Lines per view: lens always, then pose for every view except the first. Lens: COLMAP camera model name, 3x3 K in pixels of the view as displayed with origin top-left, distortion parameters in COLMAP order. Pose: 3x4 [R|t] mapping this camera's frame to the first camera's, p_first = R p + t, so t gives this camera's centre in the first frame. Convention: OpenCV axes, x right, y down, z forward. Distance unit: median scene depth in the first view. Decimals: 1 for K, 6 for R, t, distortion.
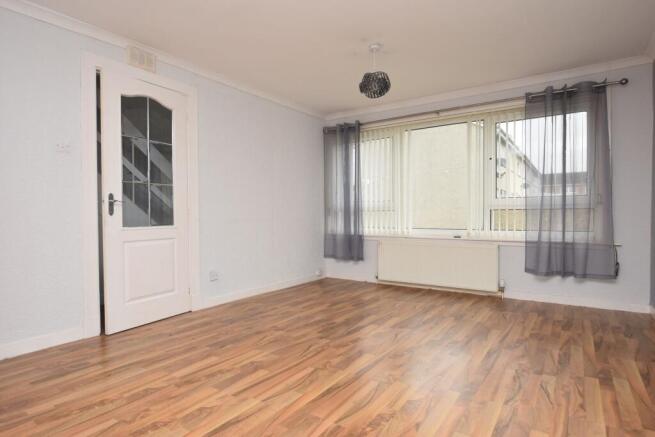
lens RADIAL K [[357.1, 0, 329.5], [0, 357.1, 219.2], [0, 0, 1]] dist [-0.015393, 0.002561]
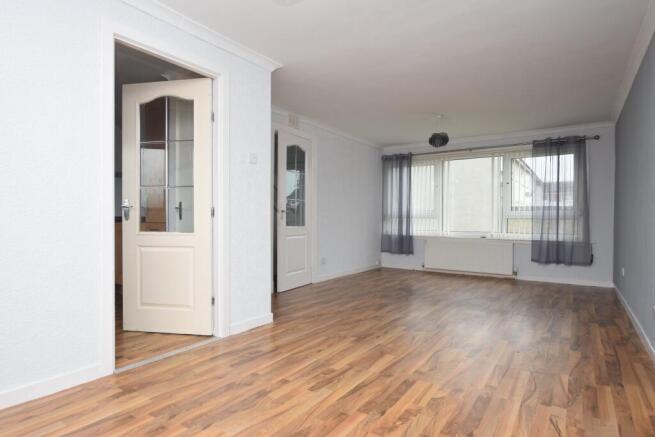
lens RADIAL K [[357.1, 0, 329.5], [0, 357.1, 219.2], [0, 0, 1]] dist [-0.015393, 0.002561]
pose [[0.999911, 0.013051, -0.002837, -0.301246], [-0.013081, 0.999853, -0.011050, 0.001752], [0.002692, 0.011086, 0.999935, -0.504895]]
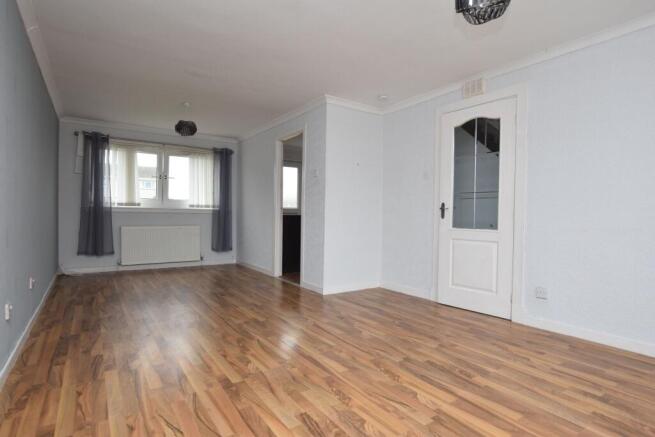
lens RADIAL K [[357.1, 0, 329.5], [0, 357.1, 219.2], [0, 0, 1]] dist [-0.015393, 0.002561]
pose [[-0.363731, 0.010285, -0.931447, 0.645698], [-0.023159, 0.999530, 0.020080, -0.020826], [0.931216, 0.028875, -0.363322, 0.842127]]
